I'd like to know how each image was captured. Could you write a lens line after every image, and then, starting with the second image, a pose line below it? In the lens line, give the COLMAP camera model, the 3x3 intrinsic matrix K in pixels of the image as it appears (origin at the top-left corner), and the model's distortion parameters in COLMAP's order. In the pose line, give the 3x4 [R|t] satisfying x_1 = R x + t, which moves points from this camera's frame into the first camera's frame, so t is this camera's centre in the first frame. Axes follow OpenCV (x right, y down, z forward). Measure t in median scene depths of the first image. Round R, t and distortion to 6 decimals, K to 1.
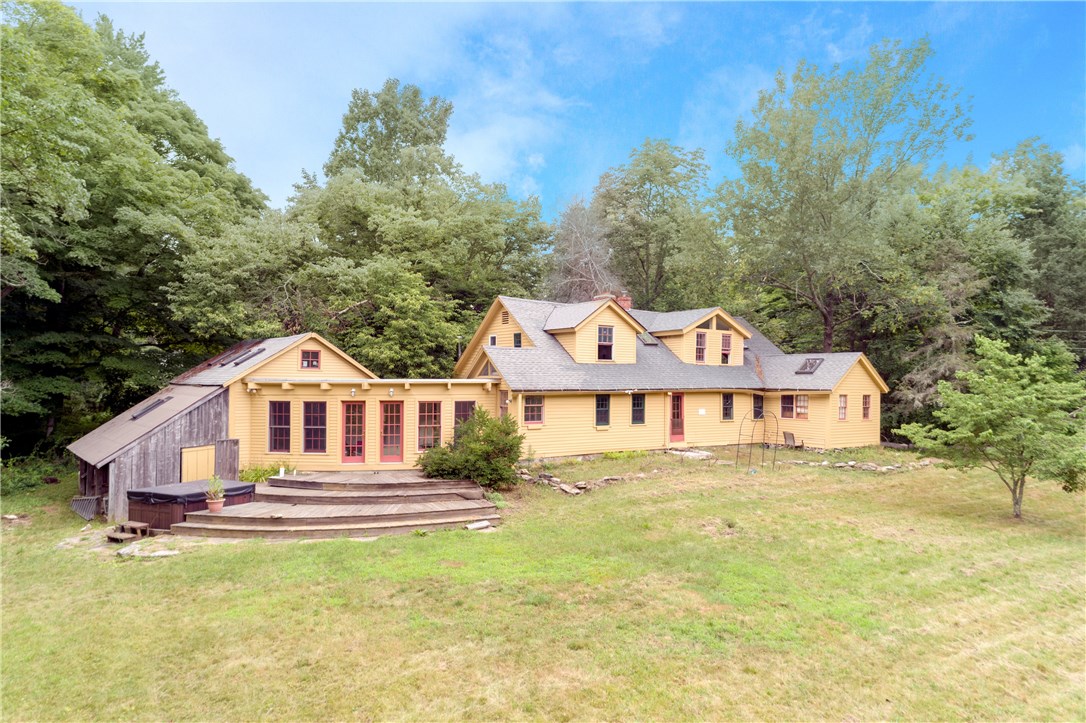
lens RADIAL K [[727.6, 0, 560.3], [0, 727.6, 393.4], [0, 0, 1]] dist [0.042201, -0.002252]
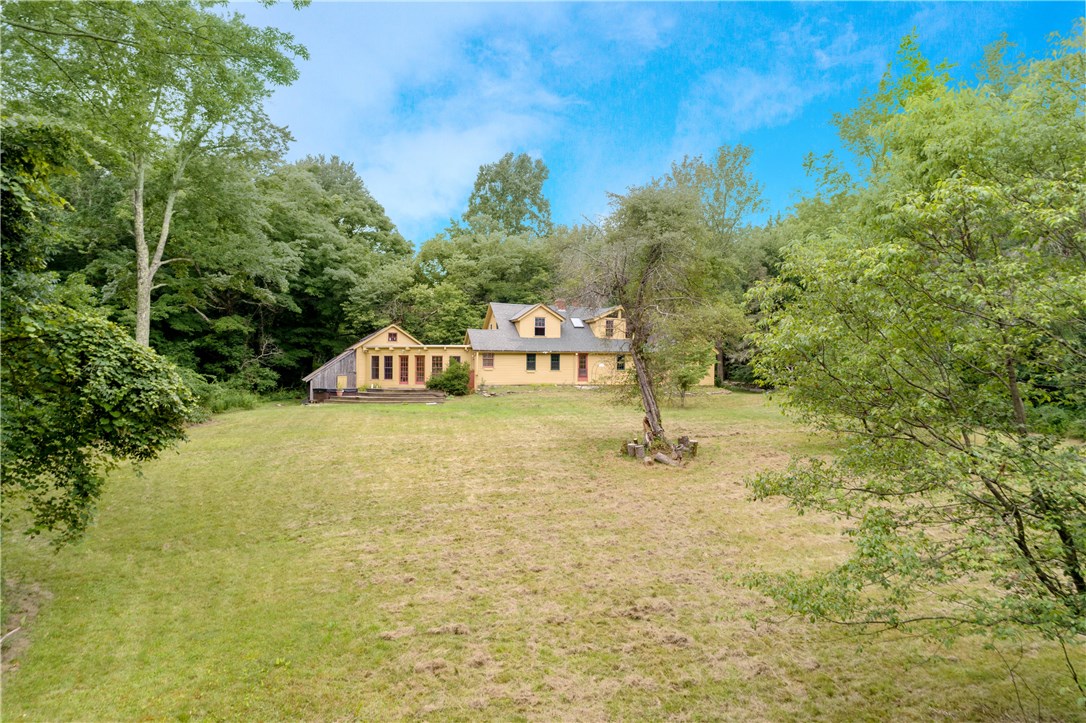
lens RADIAL K [[769.9, 0, 542.7], [0, 769.9, 362.3], [0, 0, 1]] dist [-0.063176, -0.000231]
pose [[0.938725, -0.002262, -0.344661, 0.740723], [-0.008512, 0.999521, -0.029745, 0.079196], [0.344563, 0.030856, 0.938256, -0.829230]]
